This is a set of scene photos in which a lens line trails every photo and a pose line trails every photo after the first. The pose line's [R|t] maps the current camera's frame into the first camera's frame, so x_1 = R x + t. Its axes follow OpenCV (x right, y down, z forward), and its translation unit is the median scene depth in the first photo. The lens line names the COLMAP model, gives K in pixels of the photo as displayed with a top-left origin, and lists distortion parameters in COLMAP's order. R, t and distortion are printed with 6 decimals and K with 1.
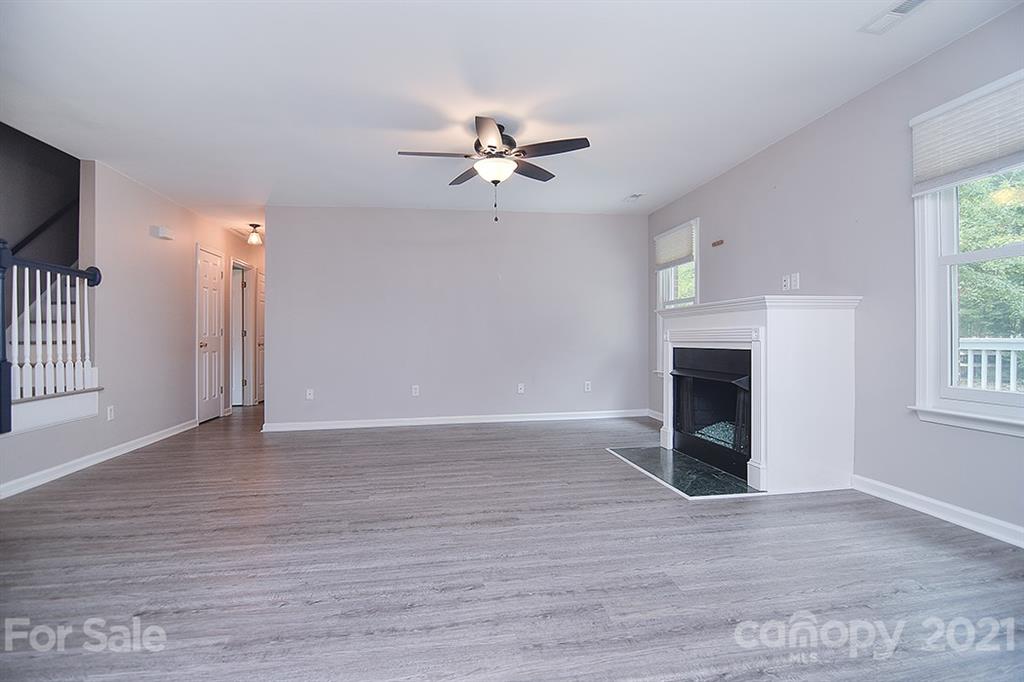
lens RADIAL K [[496.1, 0, 514.6], [0, 496.1, 335.7], [0, 0, 1]] dist [-0.013990, -0.004202]
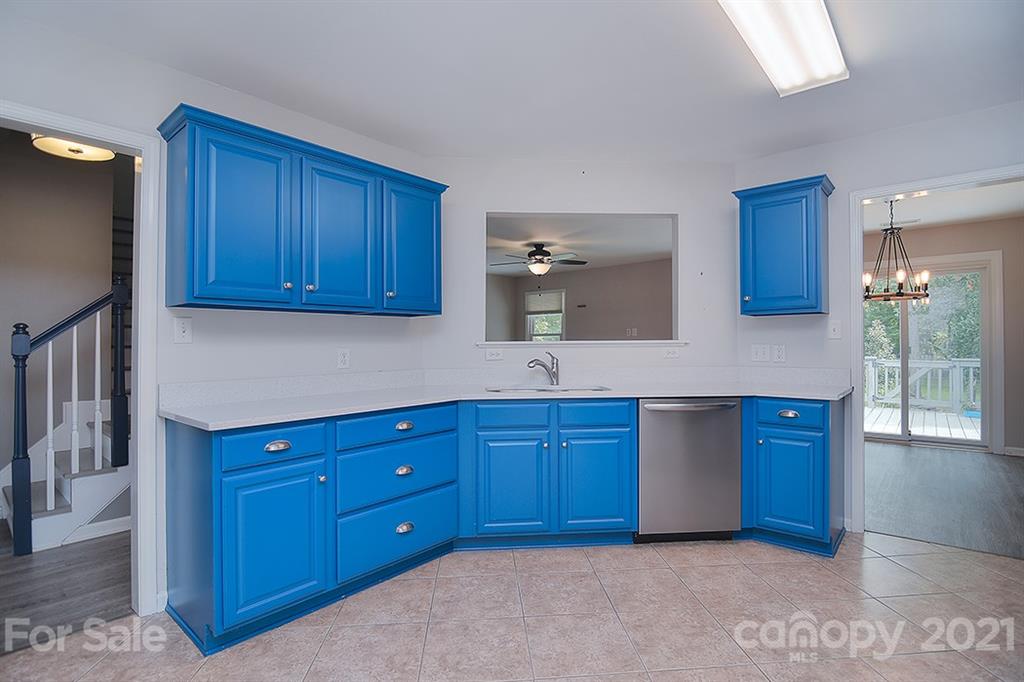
lens RADIAL K [[496.1, 0, 508.2], [0, 496.1, 337.9], [0, 0, 1]] dist [-0.013990, -0.004202]
pose [[0.765167, 0.014973, 0.643658, -1.393904], [-0.008081, 0.999874, -0.013653, -0.058139], [-0.643781, 0.005246, 0.765192, -0.353759]]
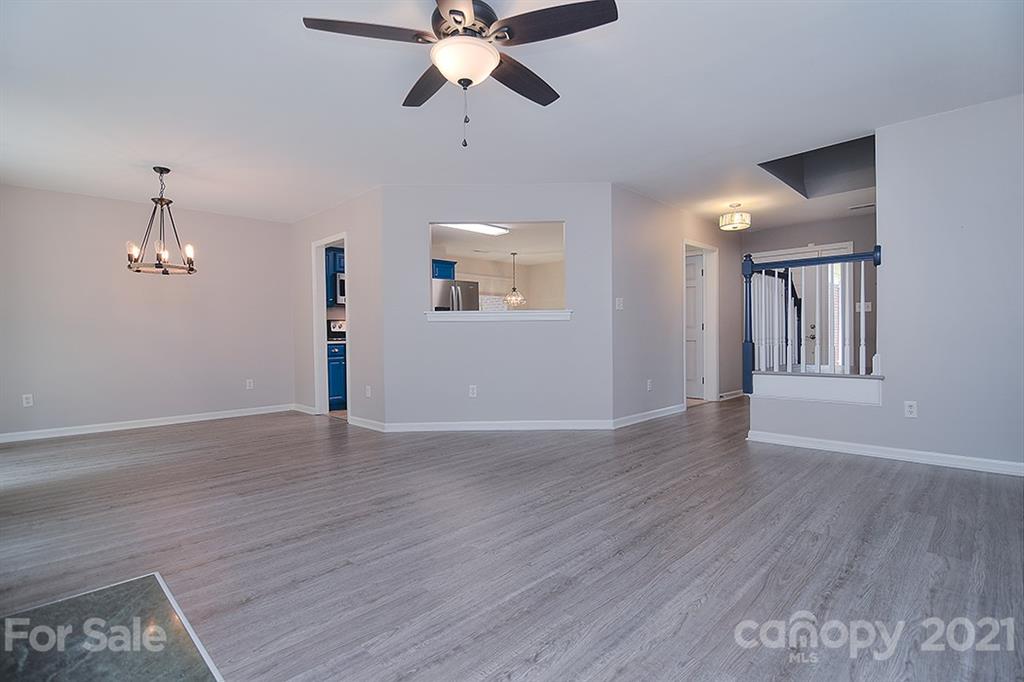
lens RADIAL K [[496.1, 0, 513.7], [0, 496.1, 349.4], [0, 0, 1]] dist [-0.013990, -0.004202]
pose [[-0.812004, 0.042048, -0.582135, 0.303202], [0.026447, 0.999028, 0.035271, 0.004793], [0.583053, 0.013244, -0.812327, 1.675717]]
